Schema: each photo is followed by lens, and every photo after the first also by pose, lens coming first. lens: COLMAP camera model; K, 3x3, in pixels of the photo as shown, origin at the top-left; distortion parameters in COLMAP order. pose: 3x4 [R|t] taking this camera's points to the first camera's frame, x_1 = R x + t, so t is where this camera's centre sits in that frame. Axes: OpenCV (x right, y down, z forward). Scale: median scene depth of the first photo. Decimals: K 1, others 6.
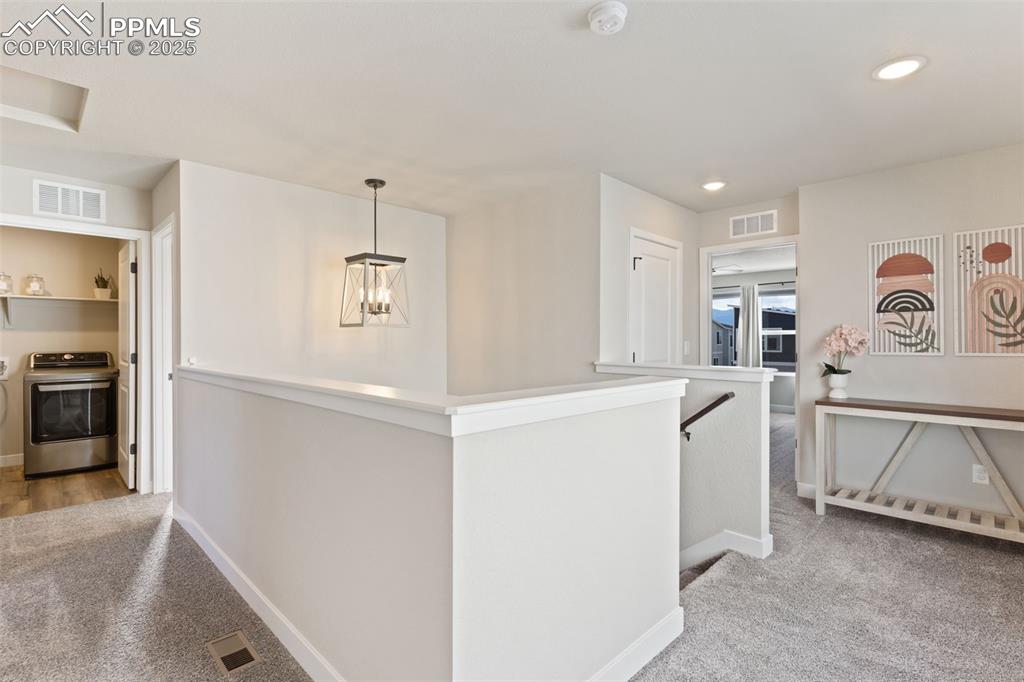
lens RADIAL K [[483.7, 0, 512.0], [0, 483.7, 341.0], [0, 0, 1]] dist [-0.001633, -0.000565]
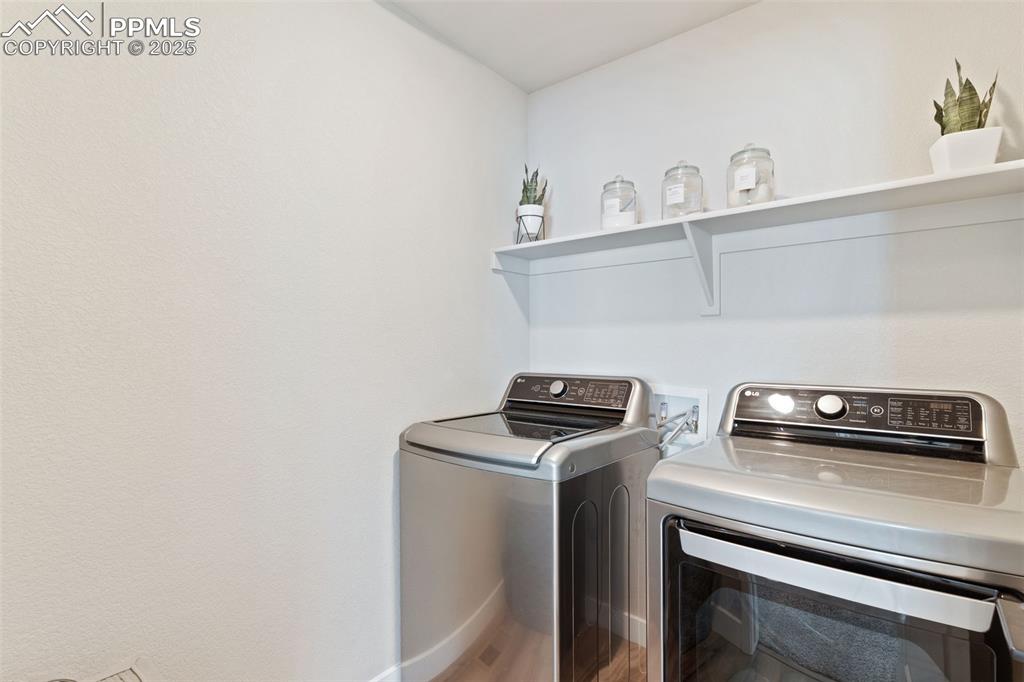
lens RADIAL K [[494.3, 0, 514.4], [0, 494.3, 351.7], [0, 0, 1]] dist [0.000570, -0.000215]
pose [[0.101181, 0.002991, -0.994864, -0.650127], [0.000243, 0.999995, 0.003031, 0.001765], [0.994868, -0.000548, 0.101180, 0.782840]]
